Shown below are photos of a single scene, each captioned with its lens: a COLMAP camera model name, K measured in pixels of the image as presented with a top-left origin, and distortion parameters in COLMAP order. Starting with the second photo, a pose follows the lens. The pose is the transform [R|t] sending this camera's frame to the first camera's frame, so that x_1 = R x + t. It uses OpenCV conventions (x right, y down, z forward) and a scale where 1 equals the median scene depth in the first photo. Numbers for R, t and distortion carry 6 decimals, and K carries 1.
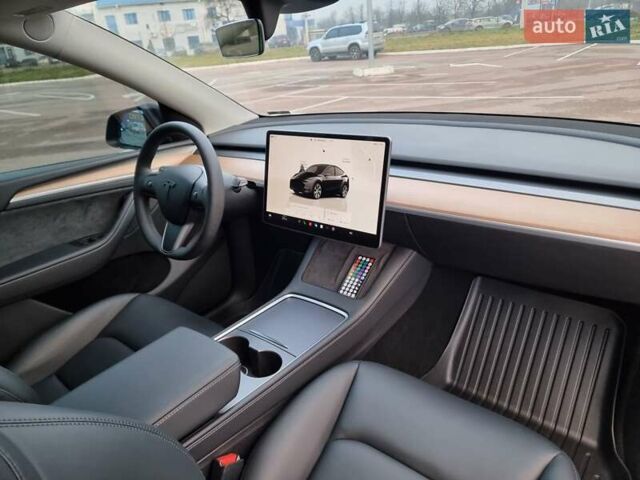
lens RADIAL K [[443.6, 0, 326.1], [0, 443.6, 242.9], [0, 0, 1]] dist [0.066640, -0.055630]
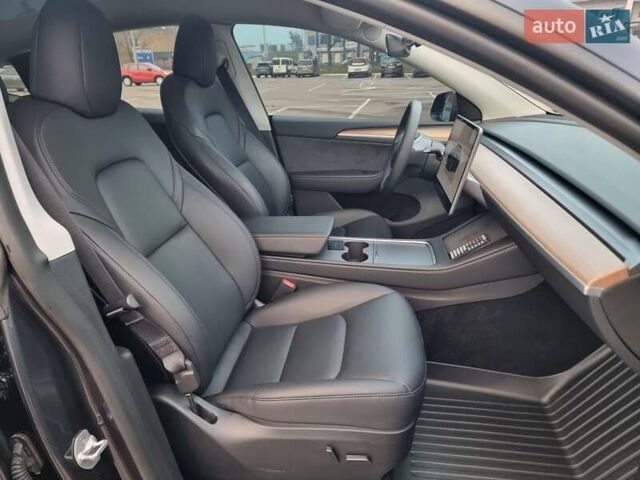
lens RADIAL K [[443.6, 0, 319.3], [0, 443.6, 239.7], [0, 0, 1]] dist [0.066640, -0.055630]
pose [[0.530562, 0.369942, -0.762657, 0.558395], [-0.360684, 0.912748, 0.191828, -0.020267], [0.767079, 0.173301, 0.617702, -0.033591]]
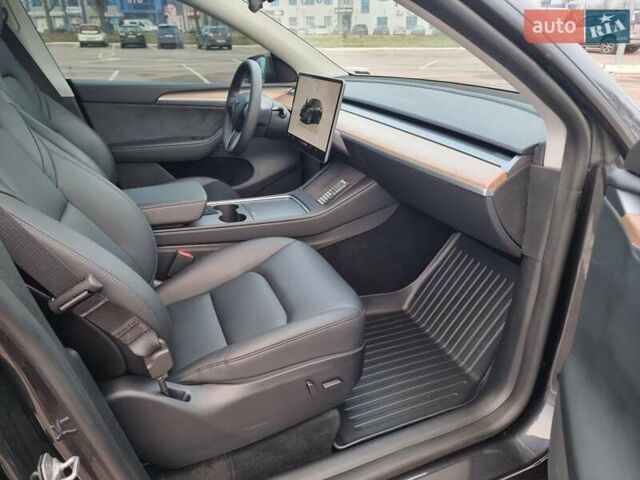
lens RADIAL K [[443.6, 0, 315.3], [0, 443.6, 235.2], [0, 0, 1]] dist [0.066640, -0.055630]
pose [[0.875217, 0.270411, -0.401090, 0.432552], [-0.261360, 0.962060, 0.078300, 0.079398], [0.407046, 0.036299, 0.912686, -0.163124]]
